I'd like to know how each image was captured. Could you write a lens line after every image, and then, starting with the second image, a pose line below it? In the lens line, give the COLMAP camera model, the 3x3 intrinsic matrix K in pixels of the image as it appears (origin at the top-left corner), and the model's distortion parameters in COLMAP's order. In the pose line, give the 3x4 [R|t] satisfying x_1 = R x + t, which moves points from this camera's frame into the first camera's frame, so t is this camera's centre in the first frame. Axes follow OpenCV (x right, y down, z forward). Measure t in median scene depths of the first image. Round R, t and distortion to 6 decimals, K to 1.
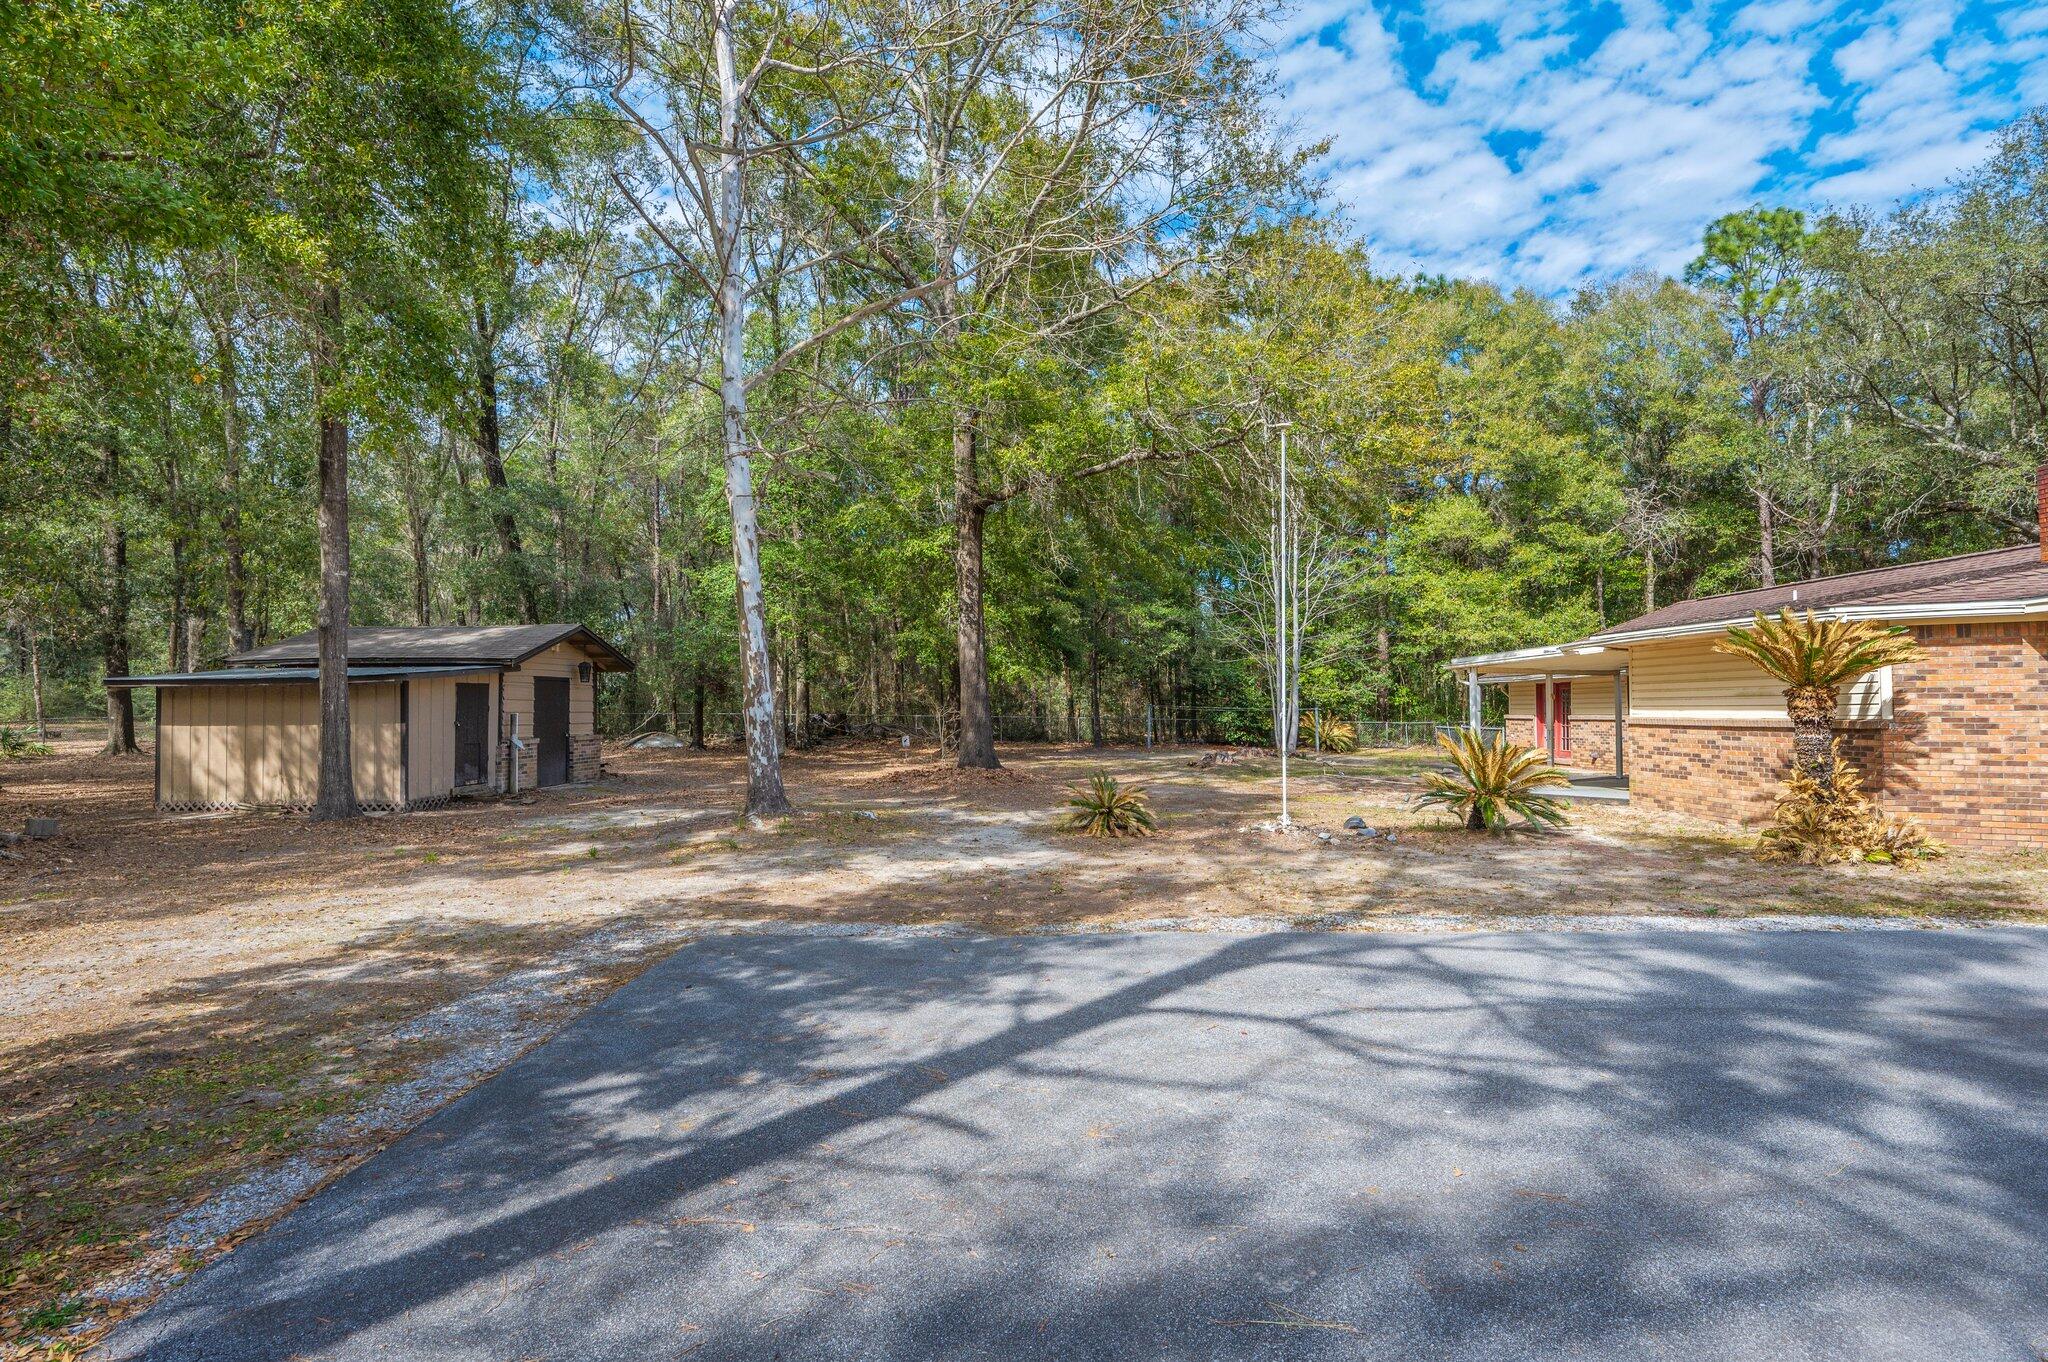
lens RADIAL K [[1021.2, 0, 1057.2], [0, 1021.2, 678.9], [0, 0, 1]] dist [-0.001553, 0.000867]
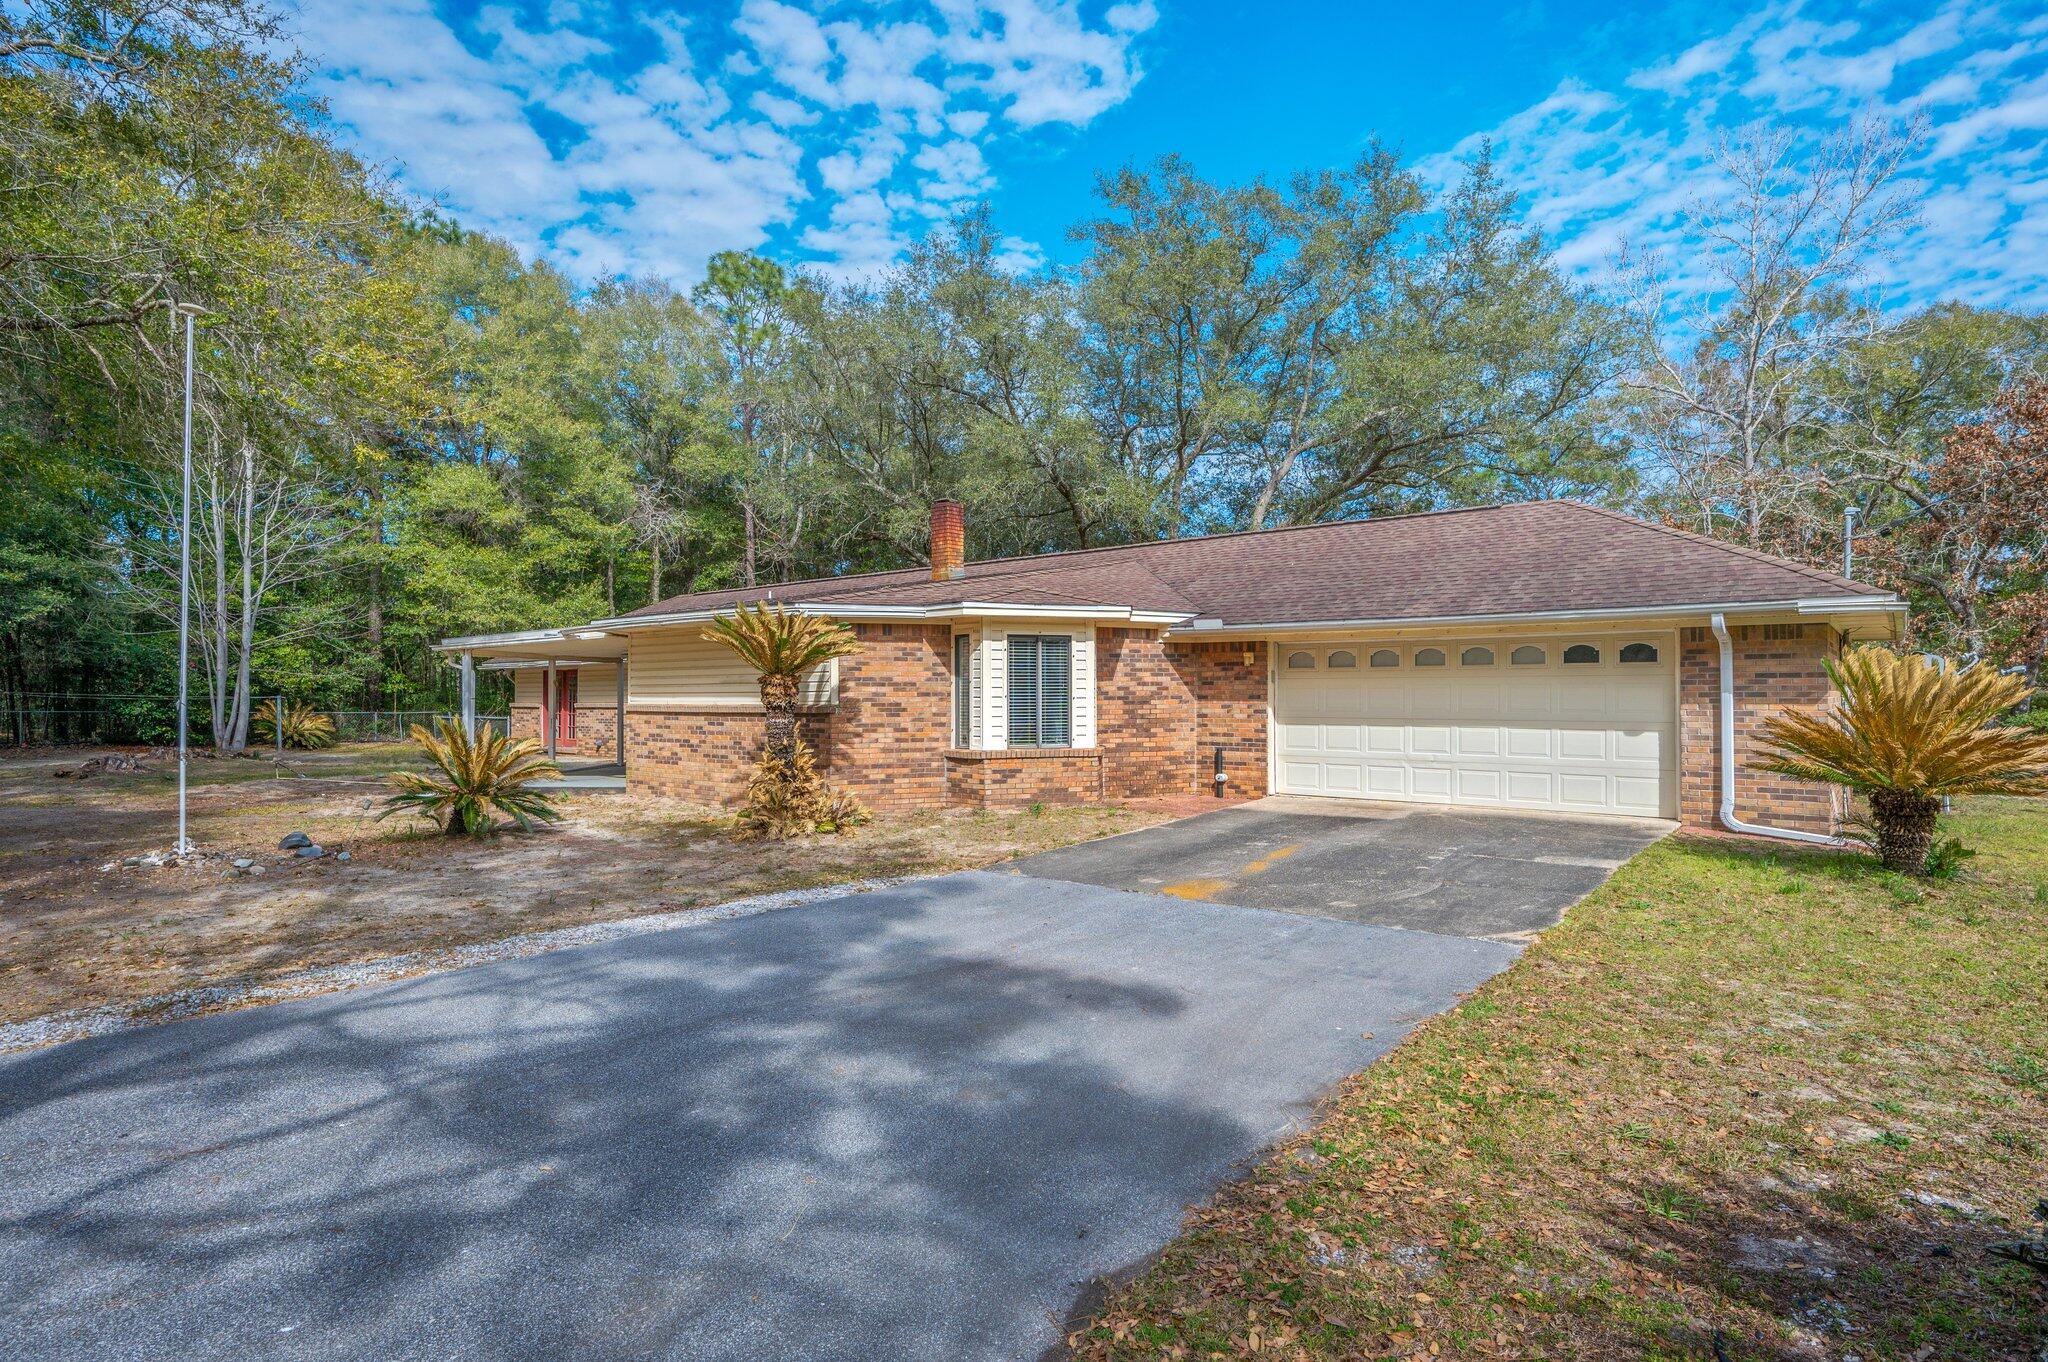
lens RADIAL K [[1021.2, 0, 1022.9], [0, 1021.2, 676.3], [0, 0, 1]] dist [-0.001553, 0.000867]
pose [[0.645138, 0.015552, 0.763908, 0.077579], [-0.022238, 0.999751, -0.001573, 0.005229], [-0.763742, -0.015973, 0.645323, 0.104088]]
